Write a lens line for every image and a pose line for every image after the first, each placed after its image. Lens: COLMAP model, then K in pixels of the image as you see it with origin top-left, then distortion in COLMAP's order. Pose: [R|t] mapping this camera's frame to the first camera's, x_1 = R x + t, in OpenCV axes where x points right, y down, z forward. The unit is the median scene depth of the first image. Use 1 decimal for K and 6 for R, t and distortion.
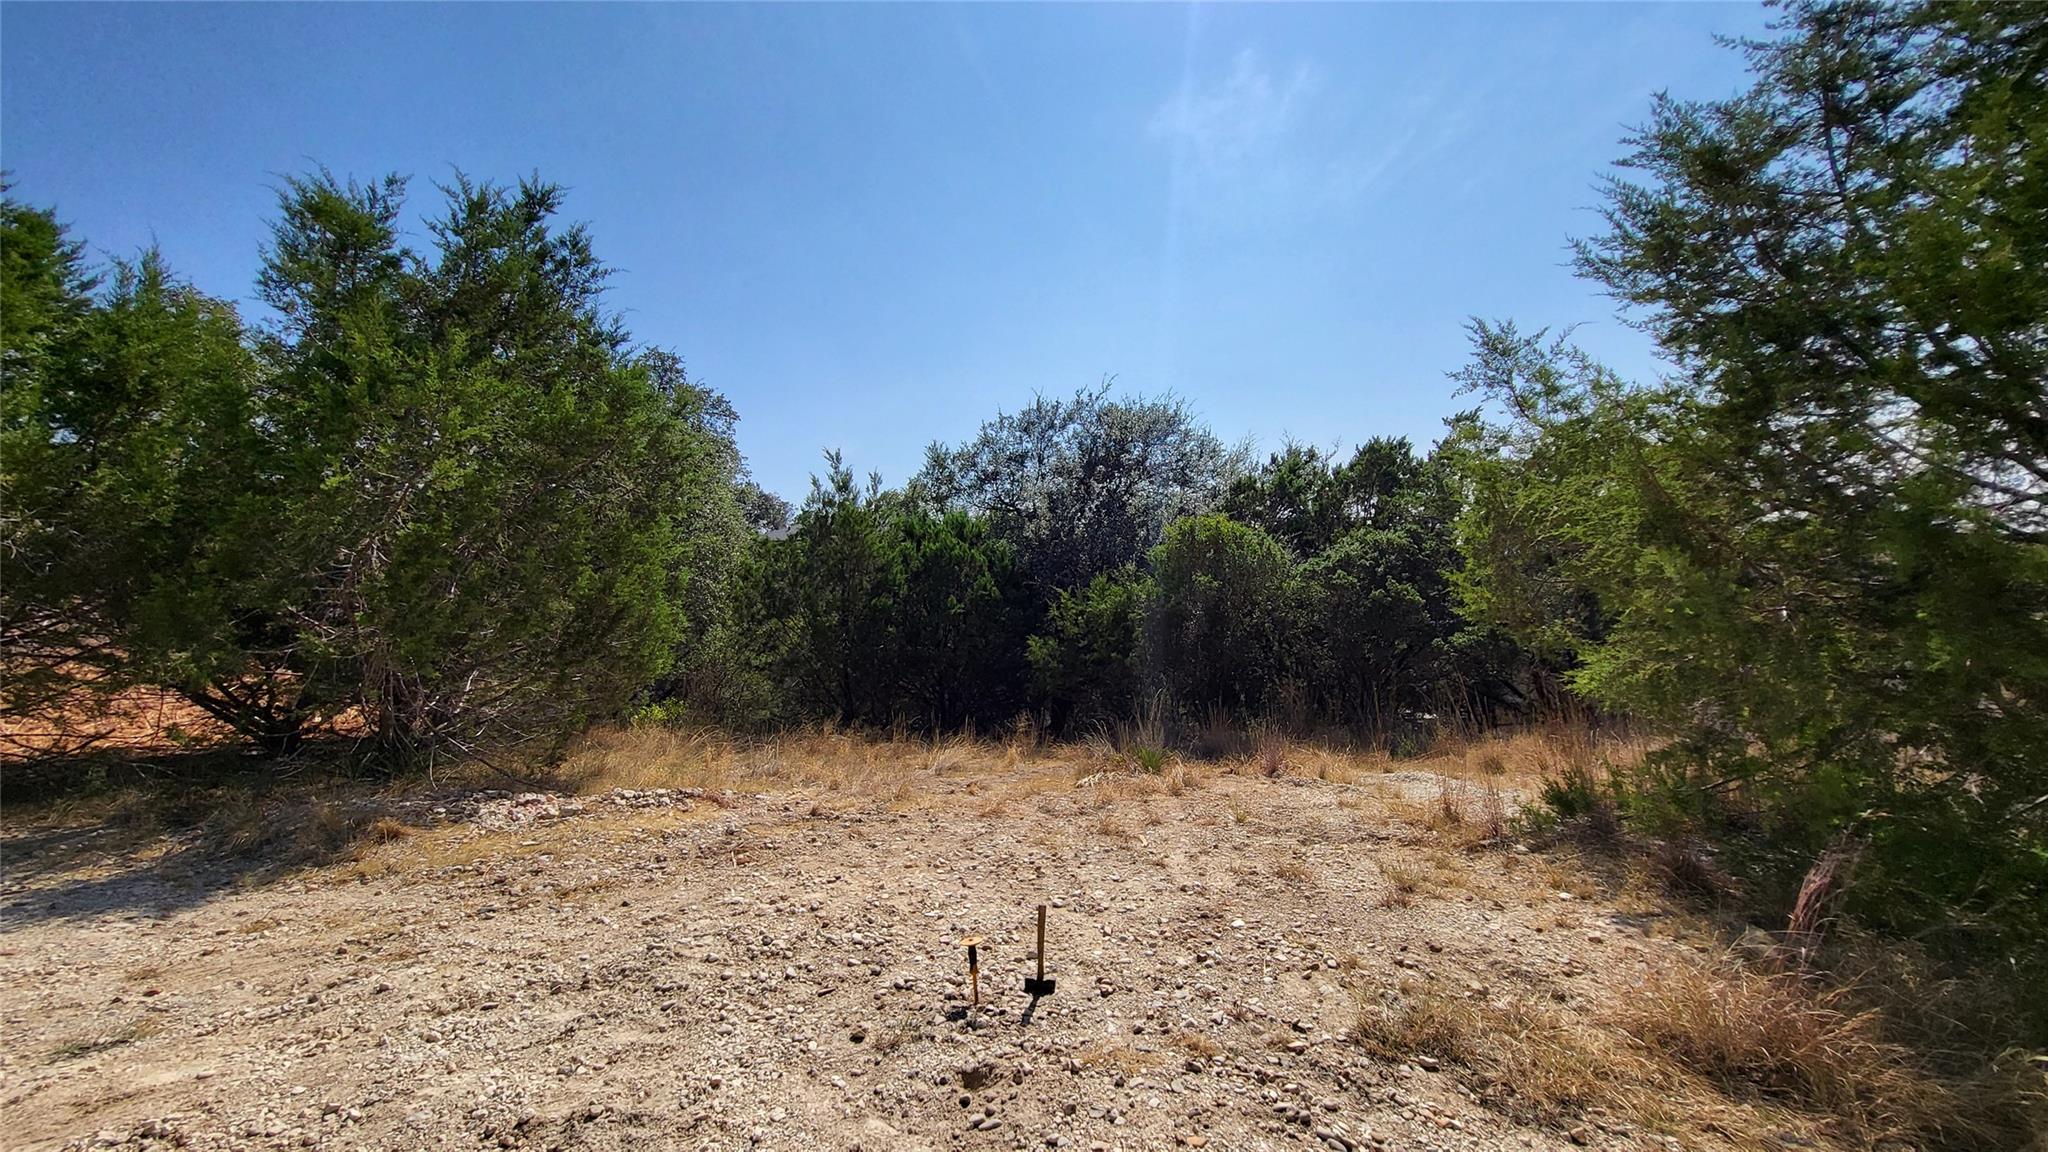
lens RADIAL K [[832.8, 0, 1026.9], [0, 832.8, 585.0], [0, 0, 1]] dist [0.002468, -0.000253]
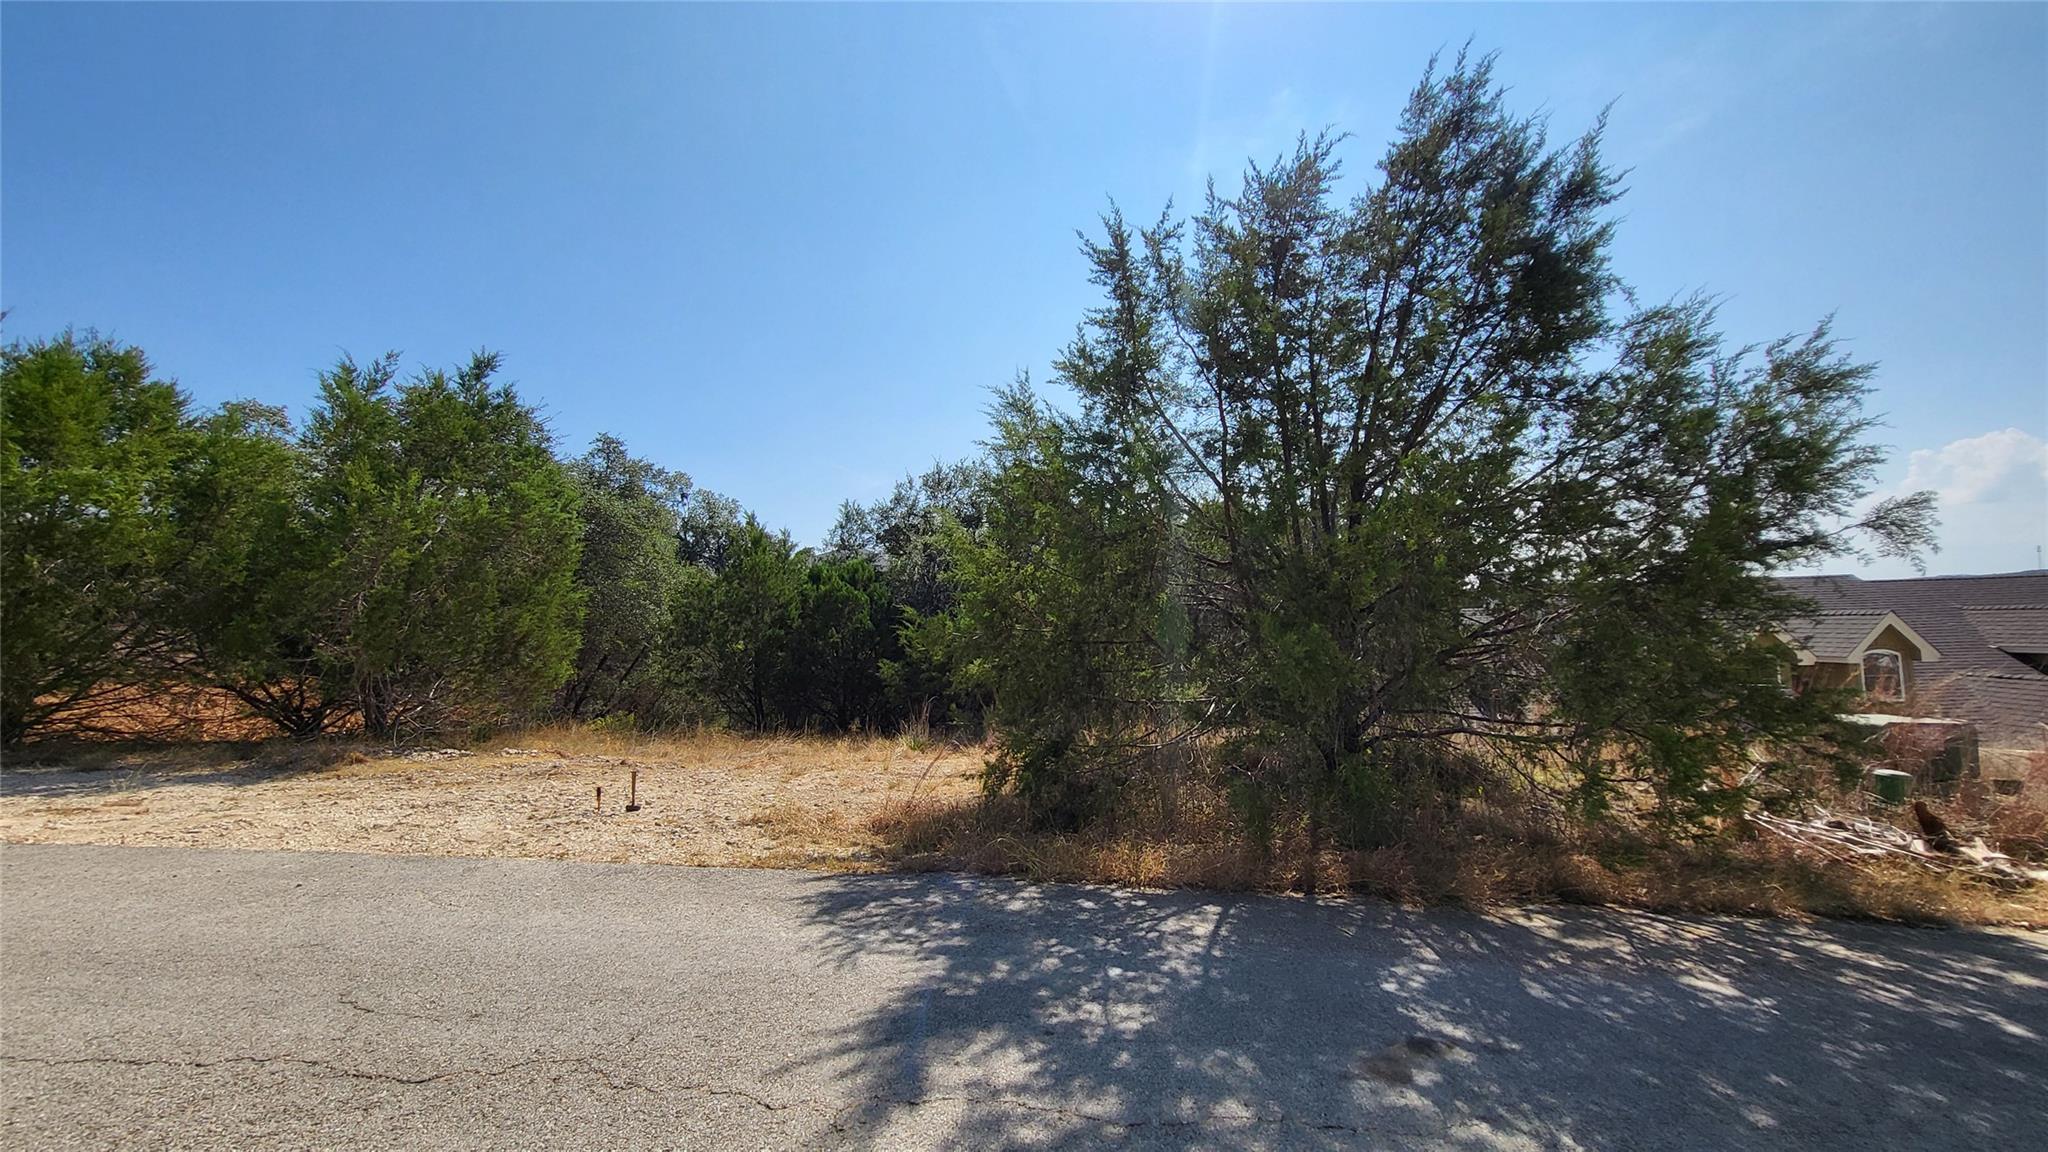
lens RADIAL K [[832.8, 0, 1030.2], [0, 832.8, 582.8], [0, 0, 1]] dist [0.002468, -0.000253]
pose [[0.999632, 0.001611, -0.027066, 0.482209], [-0.002728, 0.999143, -0.041300, -0.008268], [0.026976, 0.041358, 0.998780, -0.507366]]
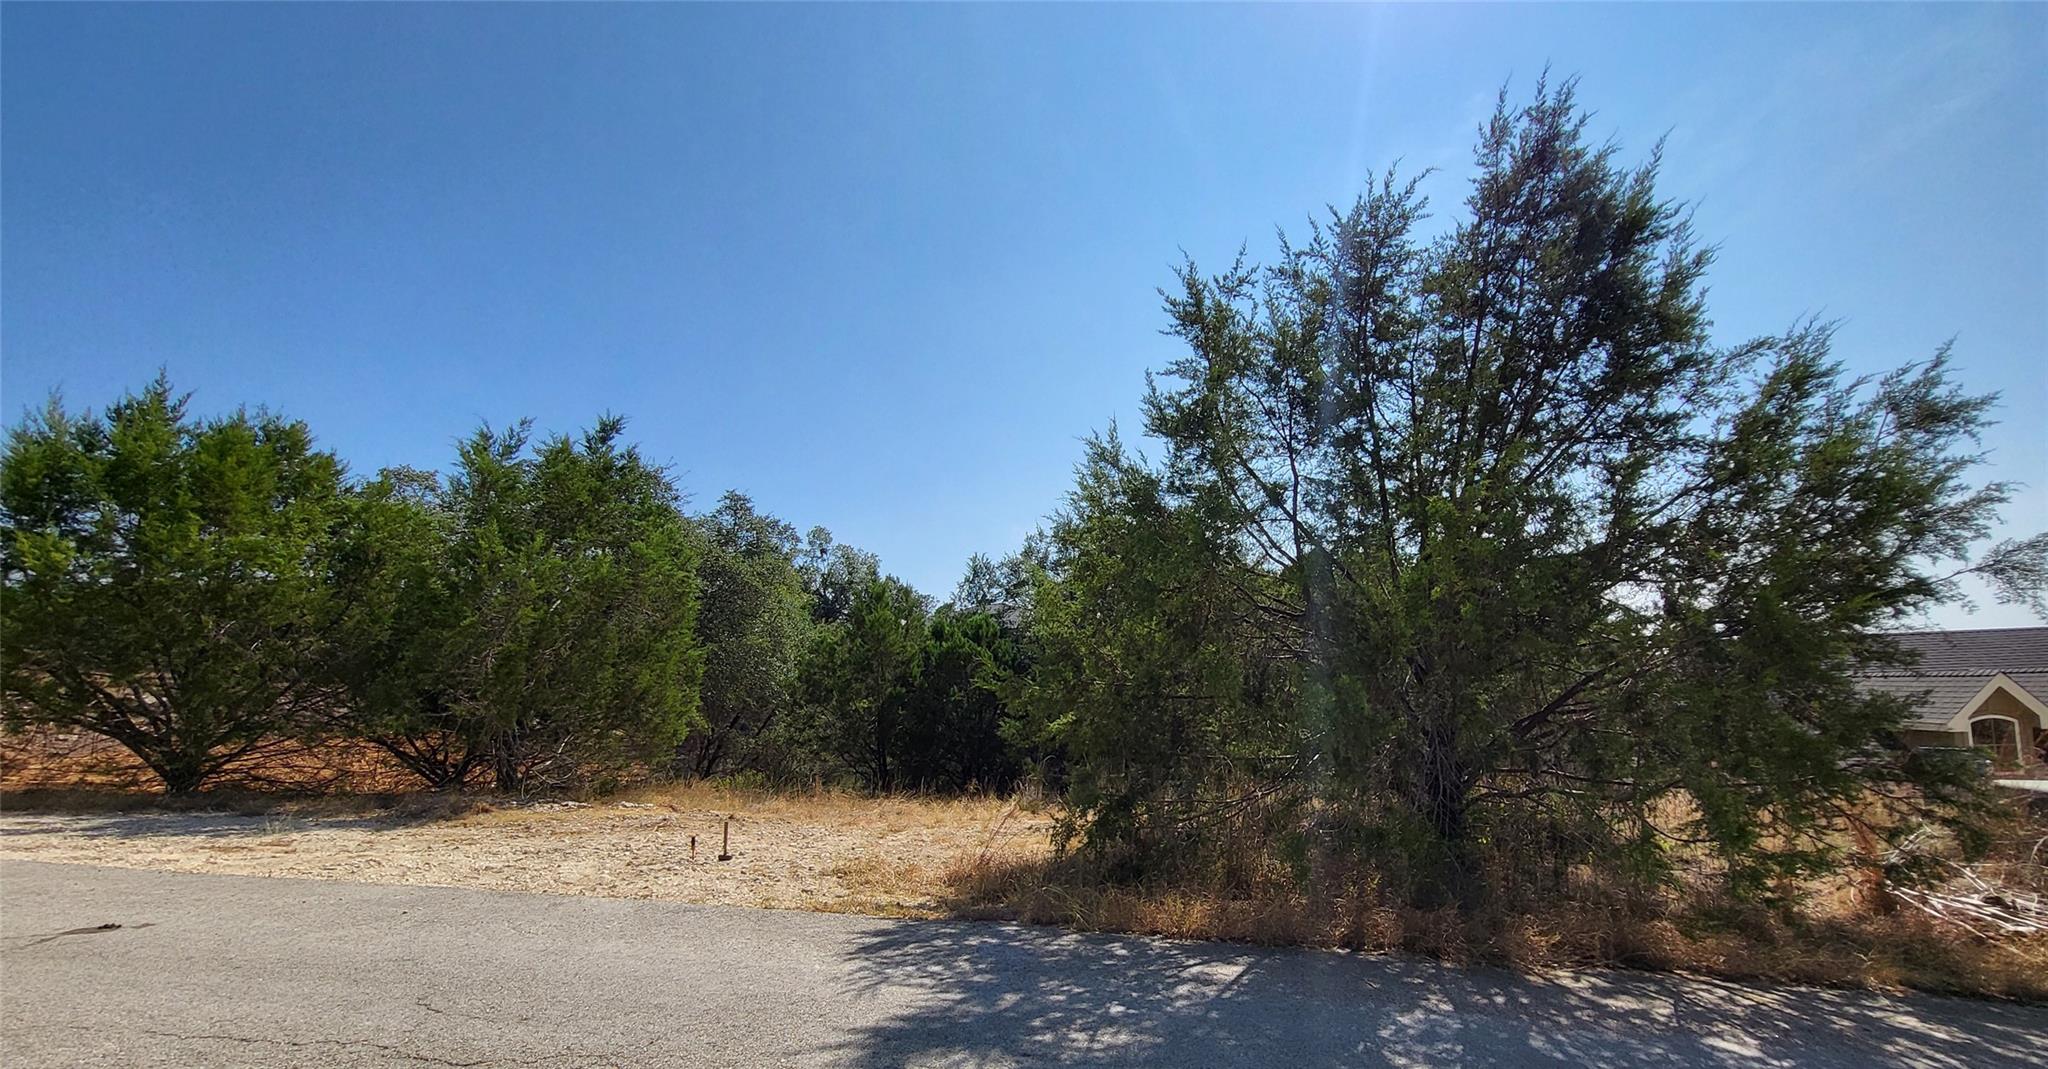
lens RADIAL K [[894.3, 0, 1103.9], [0, 894.3, 625.8], [0, 0, 1]] dist [0.002891, -0.000529]
pose [[0.992294, -0.004878, -0.123811, 0.575544], [-0.002115, 0.998412, -0.056289, -0.002983], [0.123889, 0.056118, 0.990708, -0.559132]]
